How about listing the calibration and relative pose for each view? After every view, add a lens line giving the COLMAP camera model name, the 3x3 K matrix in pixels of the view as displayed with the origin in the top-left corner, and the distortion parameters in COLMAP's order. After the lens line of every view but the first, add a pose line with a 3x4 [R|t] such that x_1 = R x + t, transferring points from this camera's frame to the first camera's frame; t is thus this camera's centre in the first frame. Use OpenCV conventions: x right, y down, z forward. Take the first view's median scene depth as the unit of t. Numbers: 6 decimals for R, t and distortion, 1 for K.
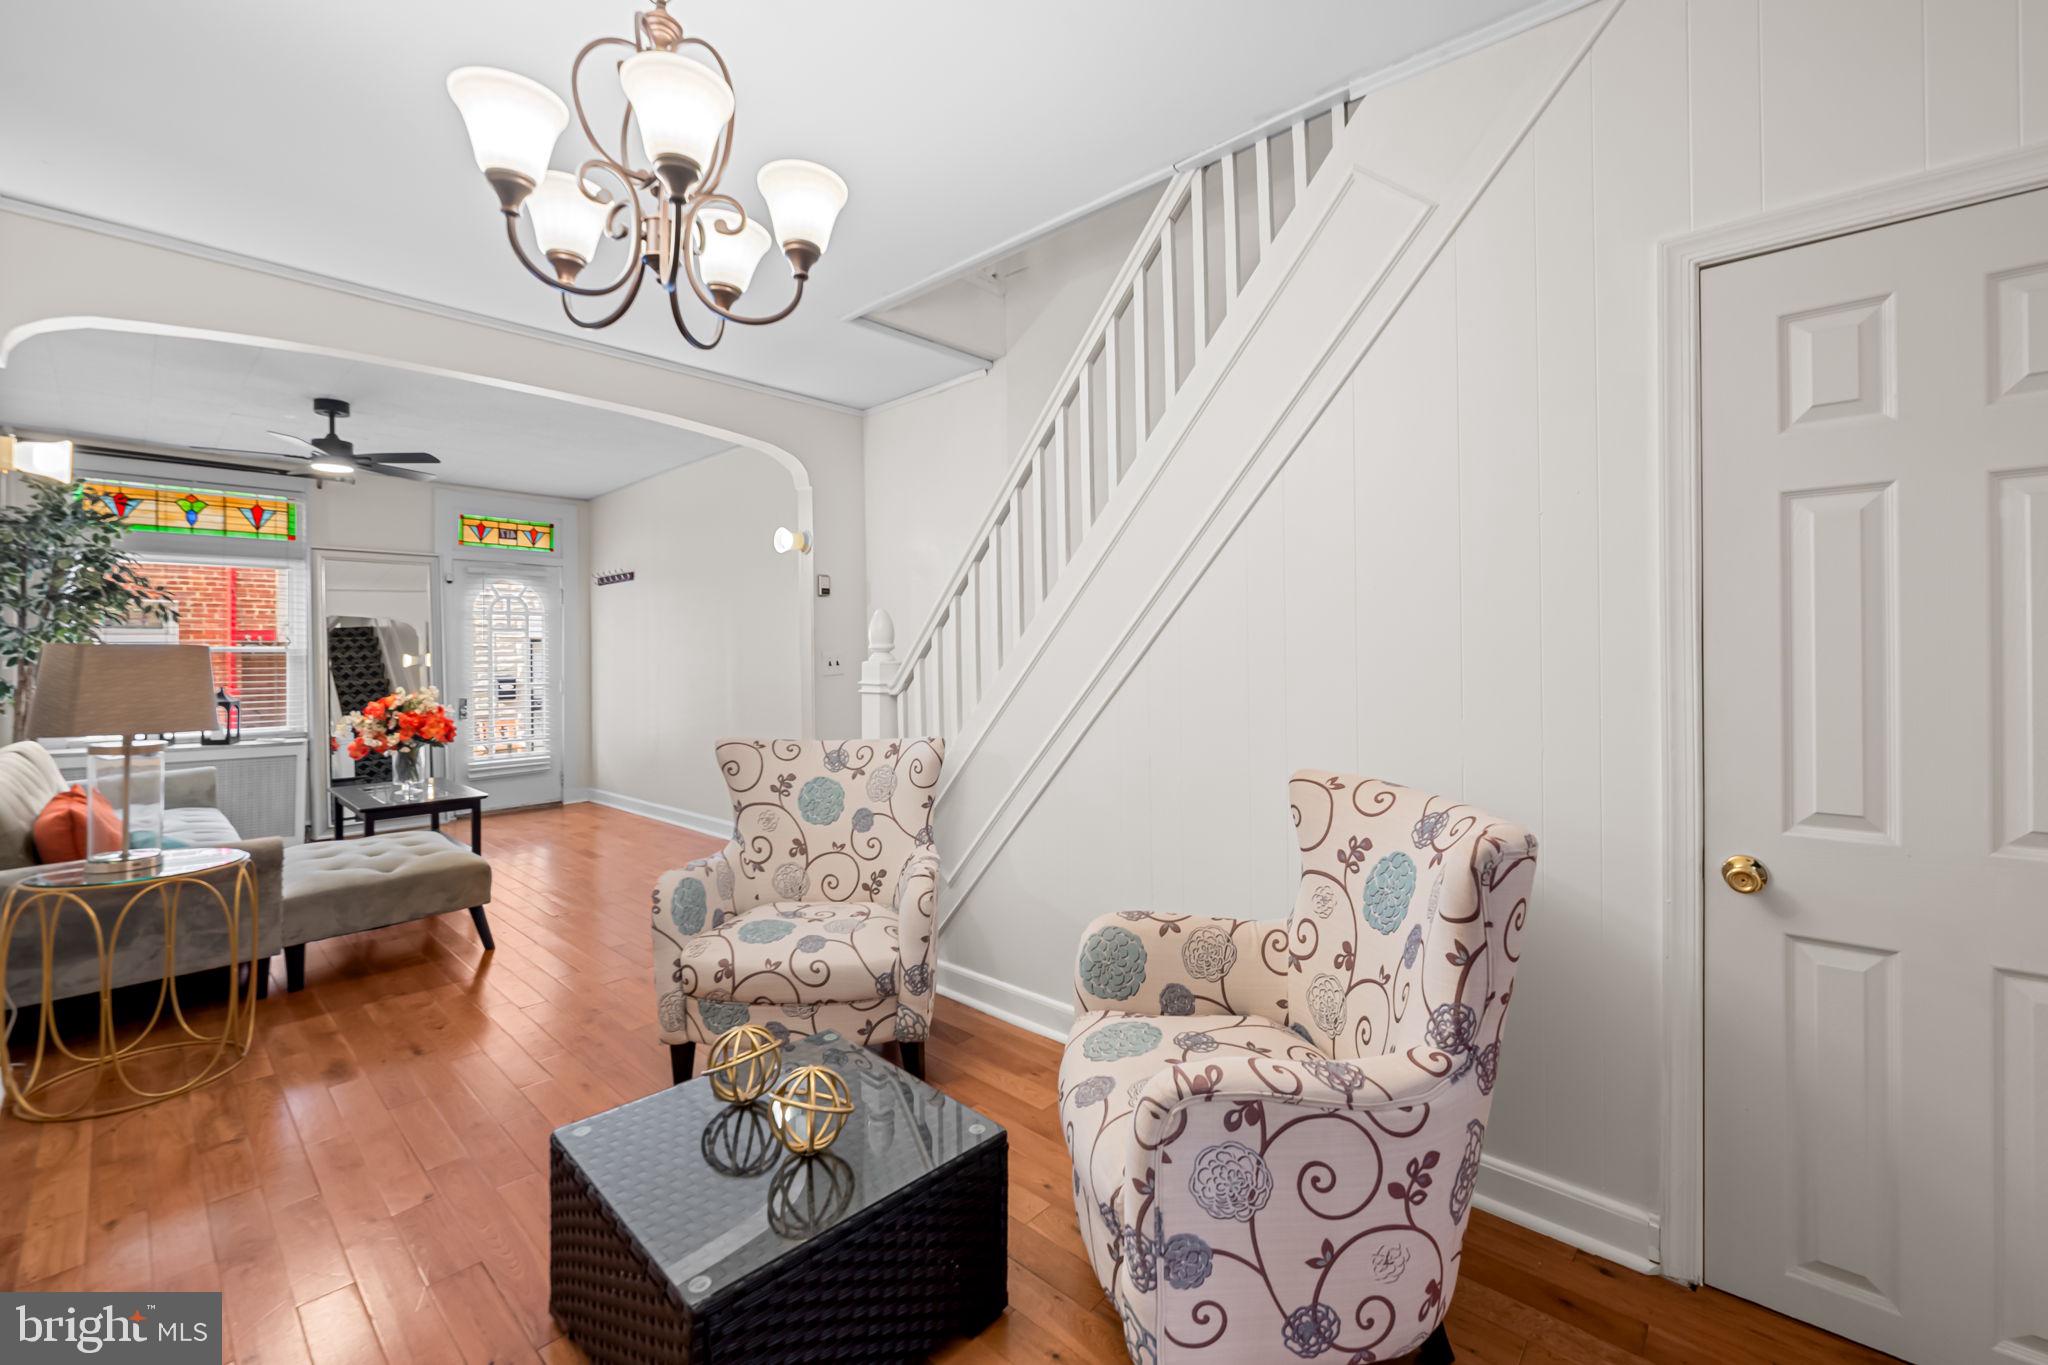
lens RADIAL K [[838.3, 0, 1019.0], [0, 838.3, 661.0], [0, 0, 1]] dist [-0.000315, -0.000050]
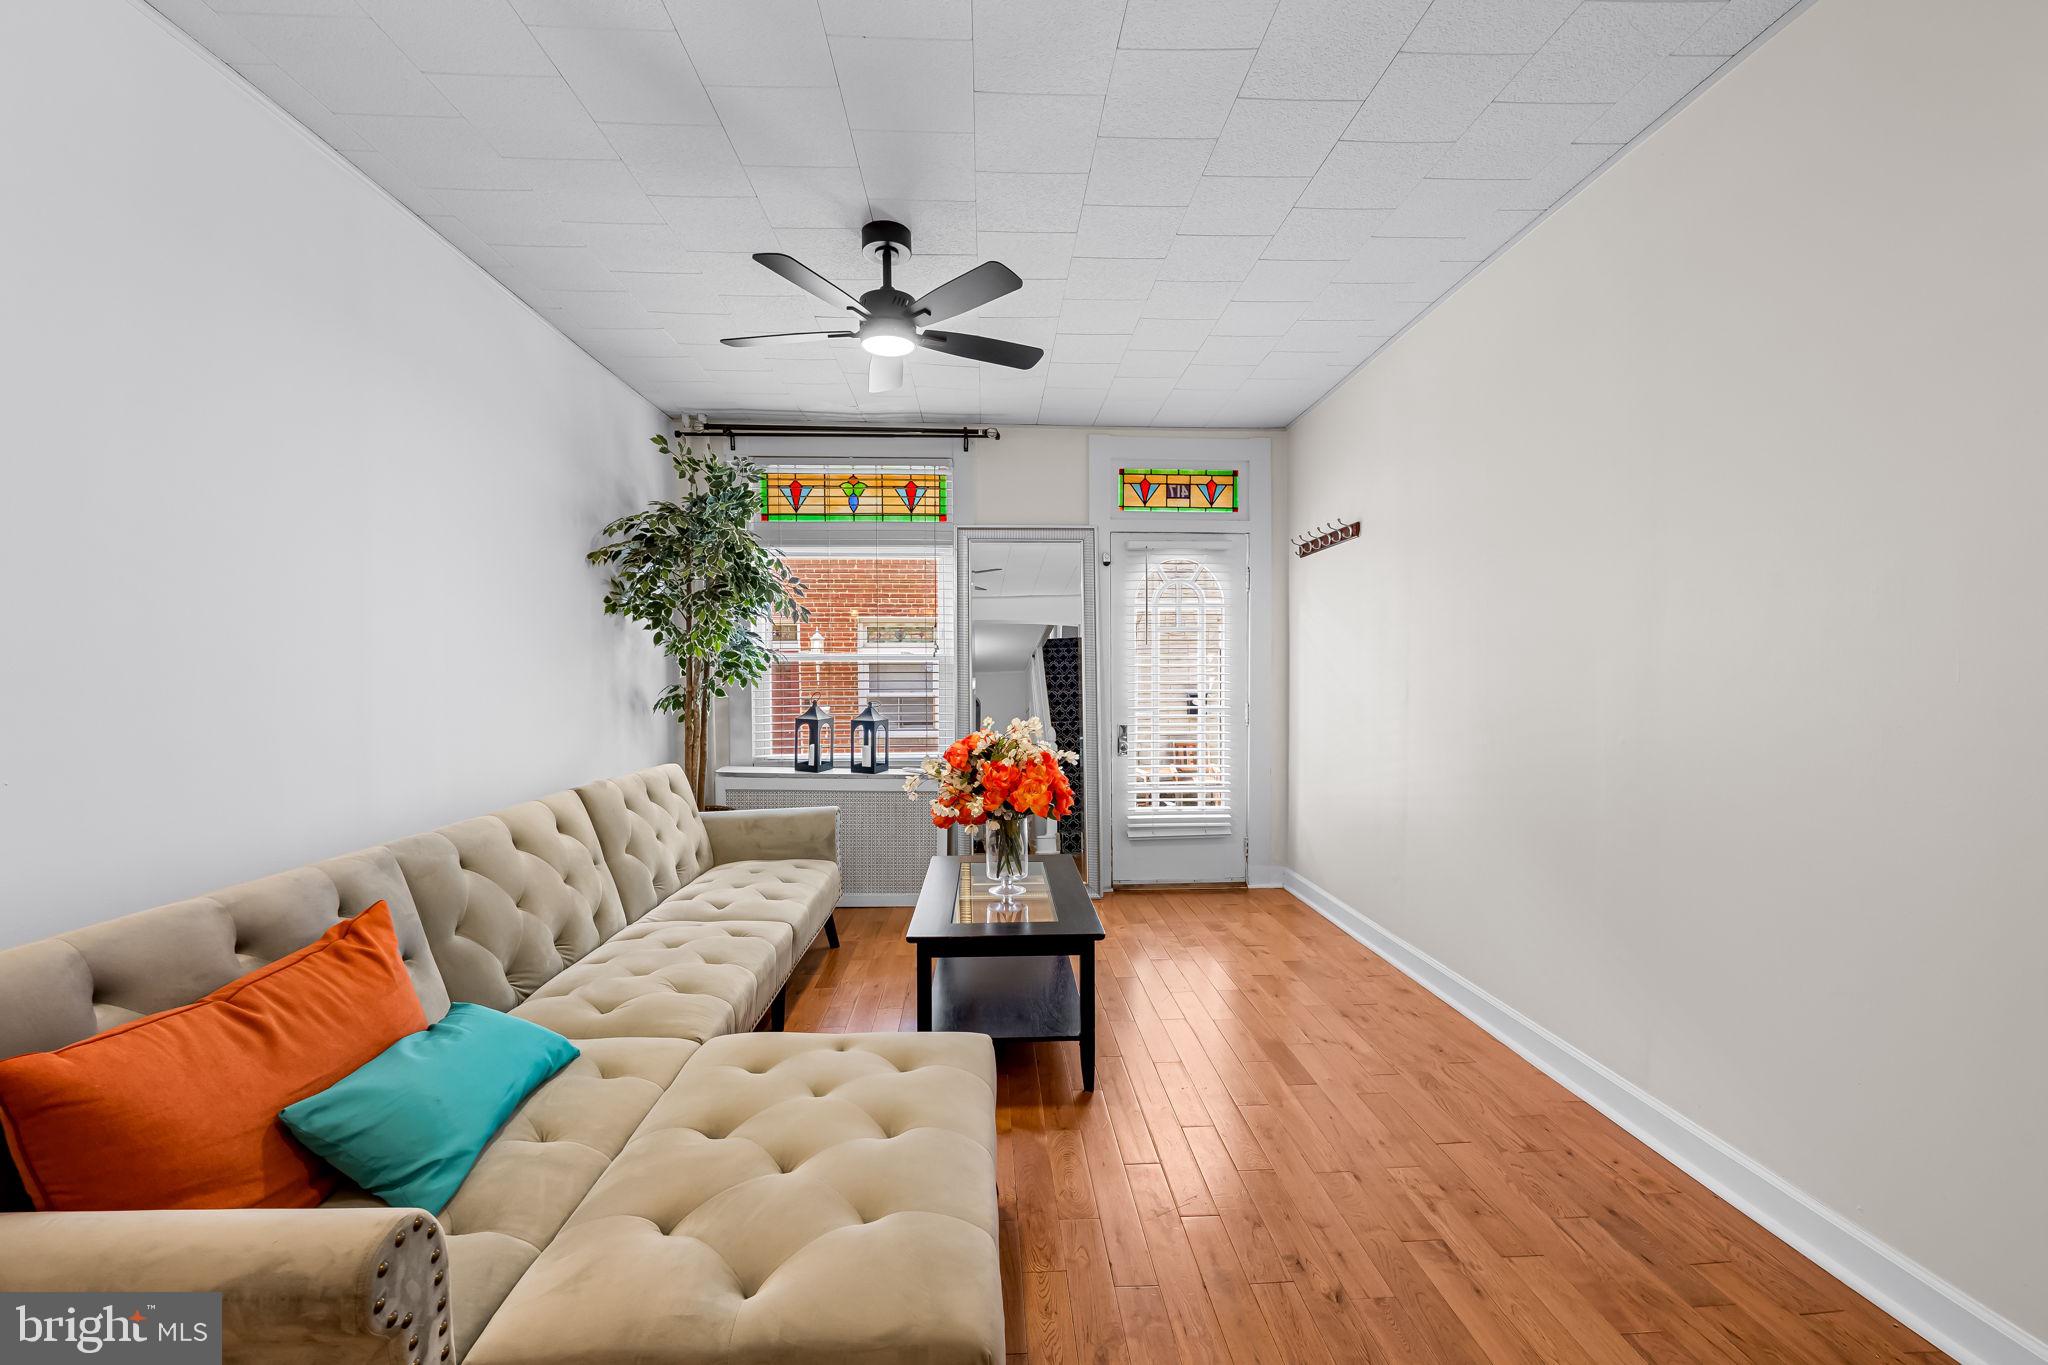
lens RADIAL K [[838.3, 0, 1019.0], [0, 838.3, 661.0], [0, 0, 1]] dist [-0.000315, -0.000050]
pose [[0.714780, -0.000089, -0.699349, -0.252320], [-0.011409, 0.999865, -0.011788, -0.000804], [0.699256, 0.016404, 0.714683, 0.478183]]
